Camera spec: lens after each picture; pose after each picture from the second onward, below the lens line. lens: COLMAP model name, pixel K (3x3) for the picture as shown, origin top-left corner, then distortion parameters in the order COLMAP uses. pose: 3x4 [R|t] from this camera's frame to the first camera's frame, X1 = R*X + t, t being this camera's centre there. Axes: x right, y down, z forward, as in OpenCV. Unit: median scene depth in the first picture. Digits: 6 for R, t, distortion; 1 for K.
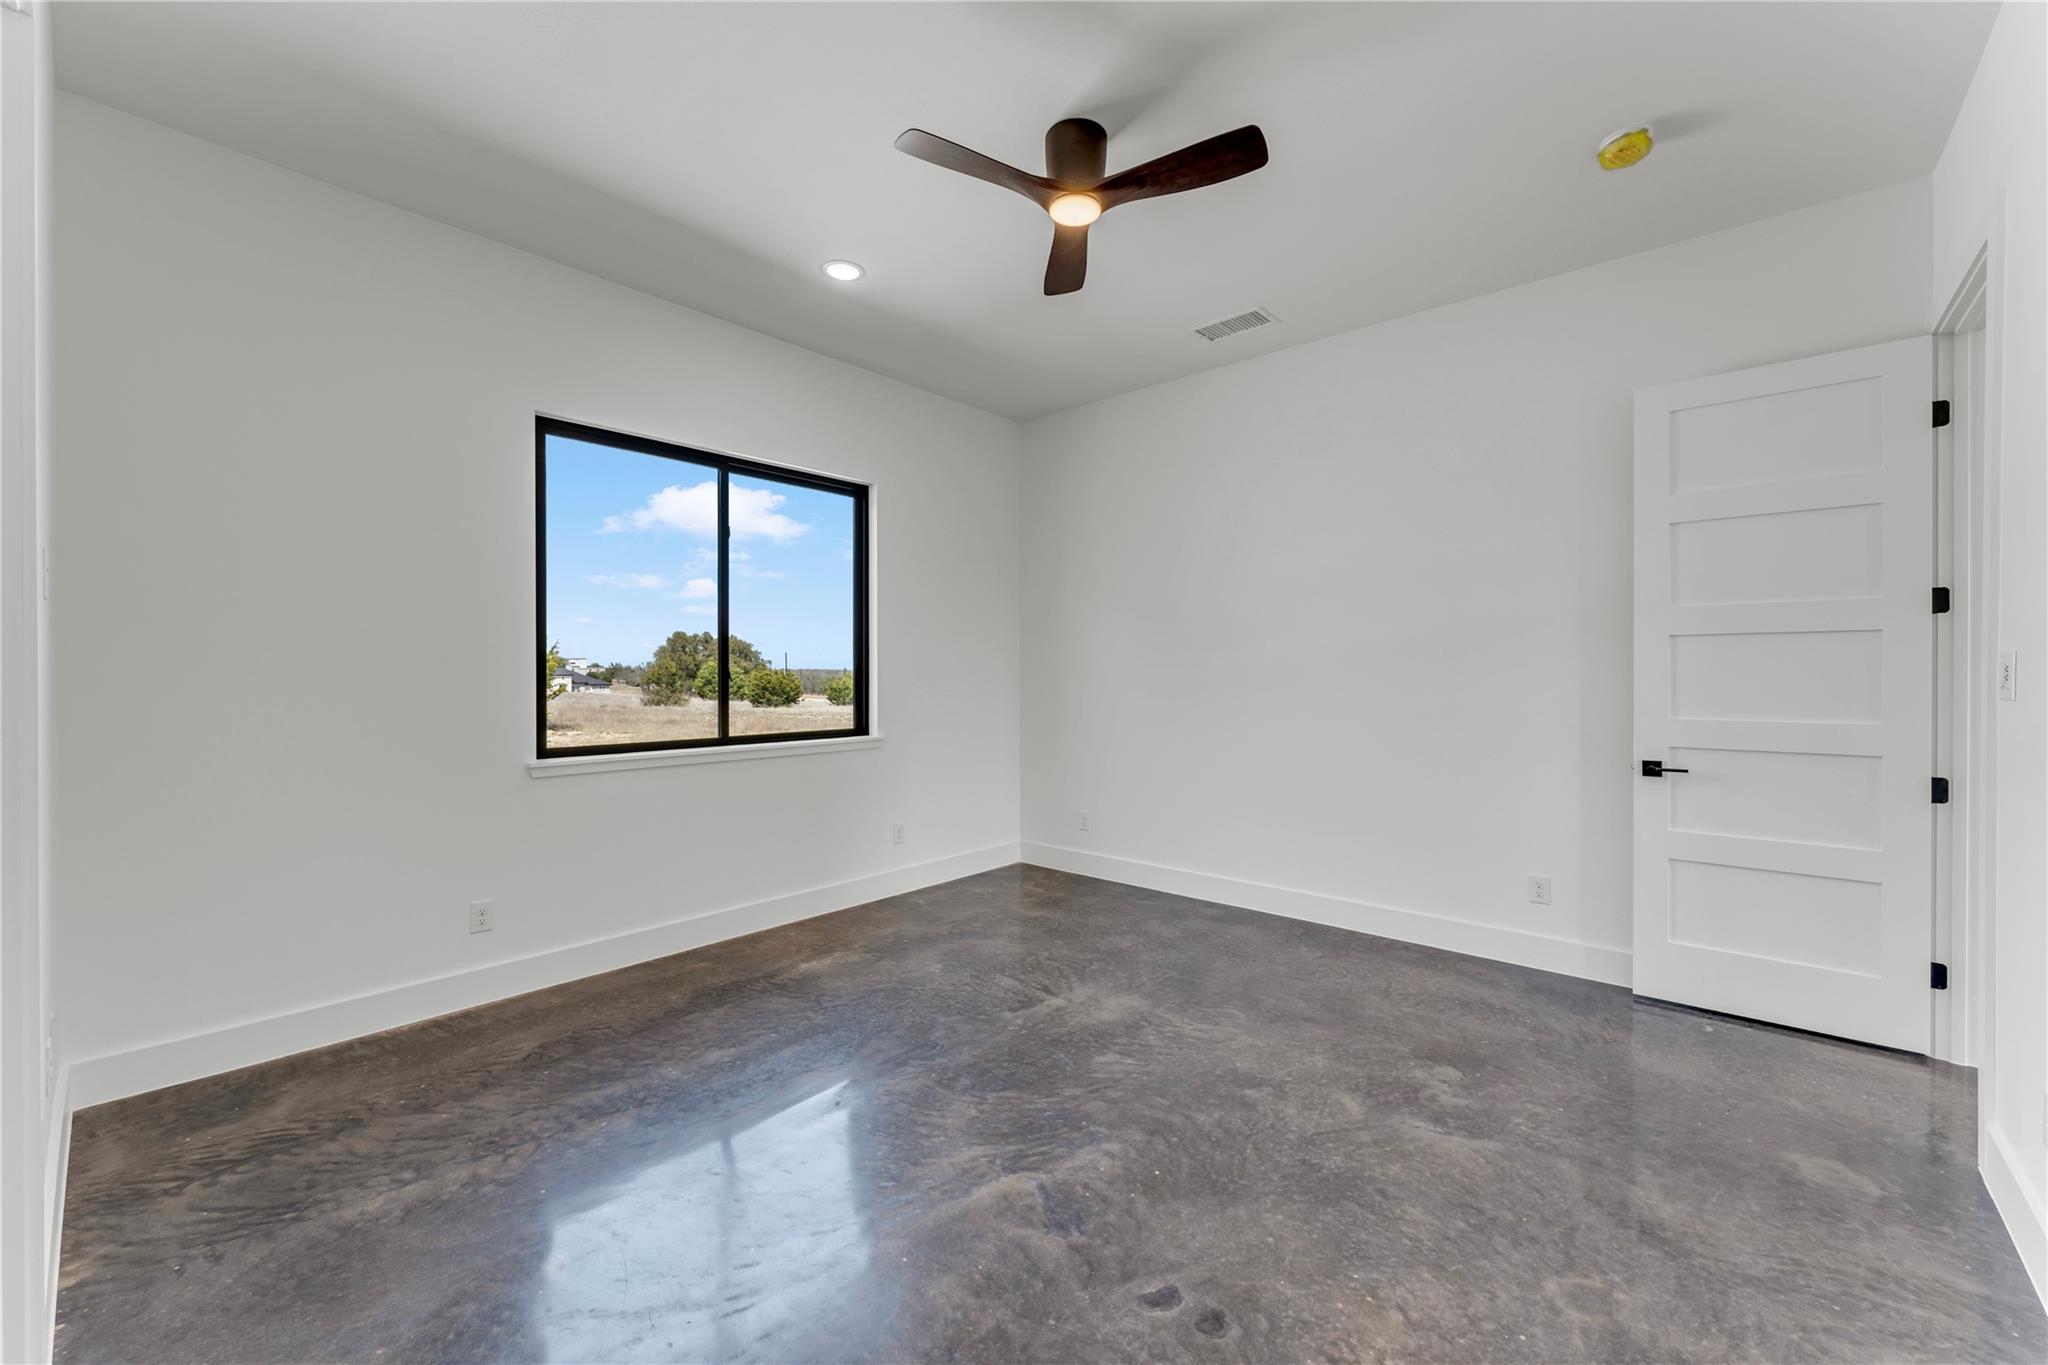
lens RADIAL K [[803.7, 0, 1027.1], [0, 803.7, 680.1], [0, 0, 1]] dist [-0.004193, 0.000298]
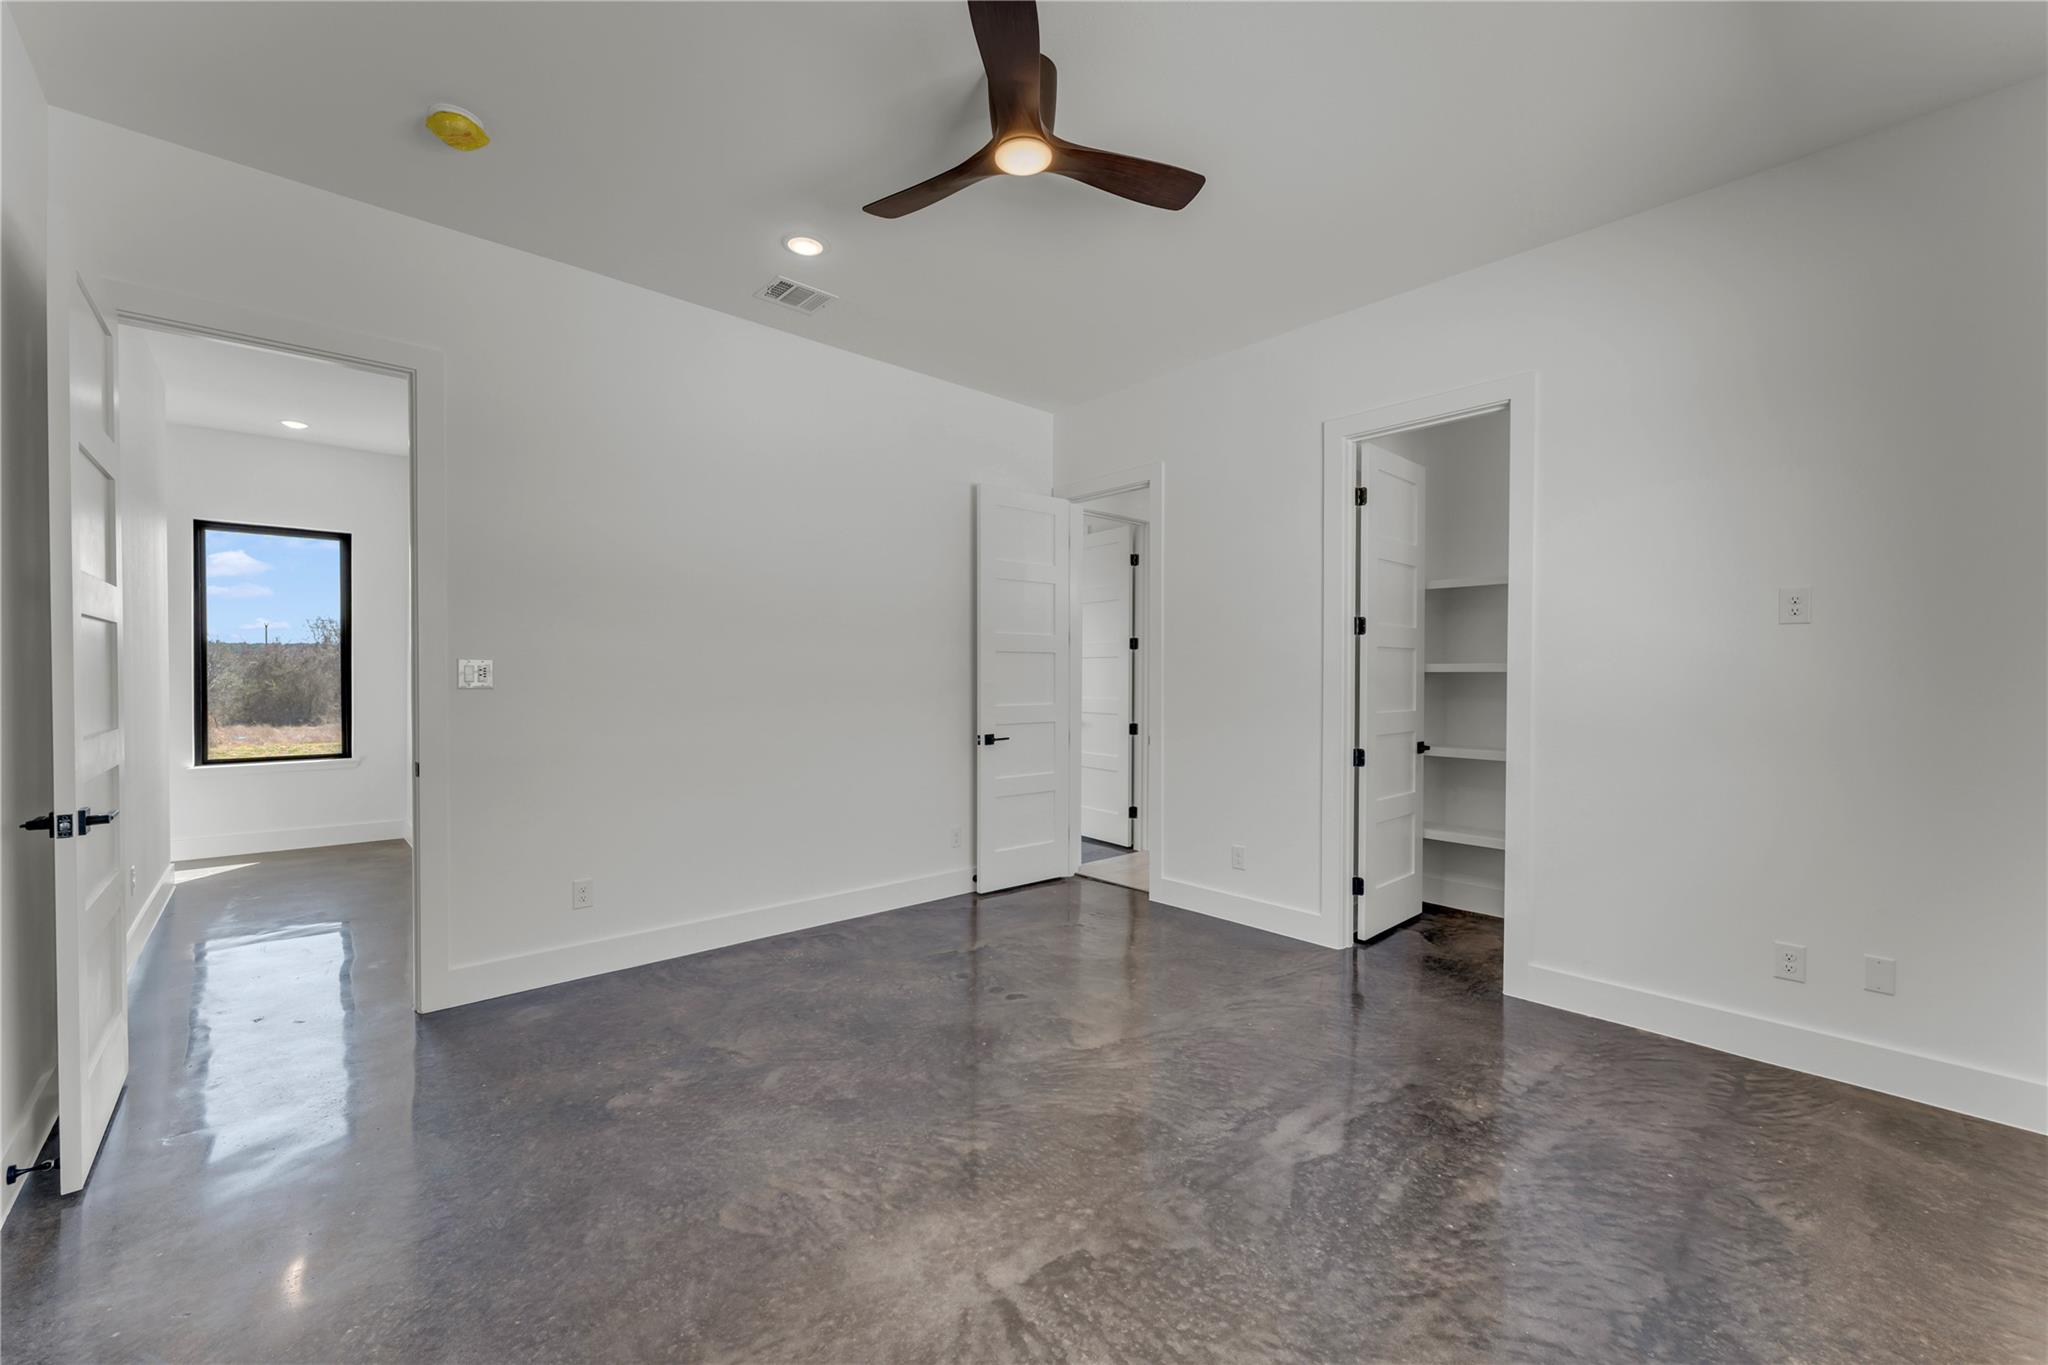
lens RADIAL K [[803.7, 0, 1024.4], [0, 803.7, 684.9], [0, 0, 1]] dist [-0.004193, 0.000298]
pose [[-0.993390, -0.005164, 0.114674, -0.045490], [-0.002459, 0.999716, 0.023711, -0.019550], [-0.114764, 0.023272, -0.993120, 1.832600]]
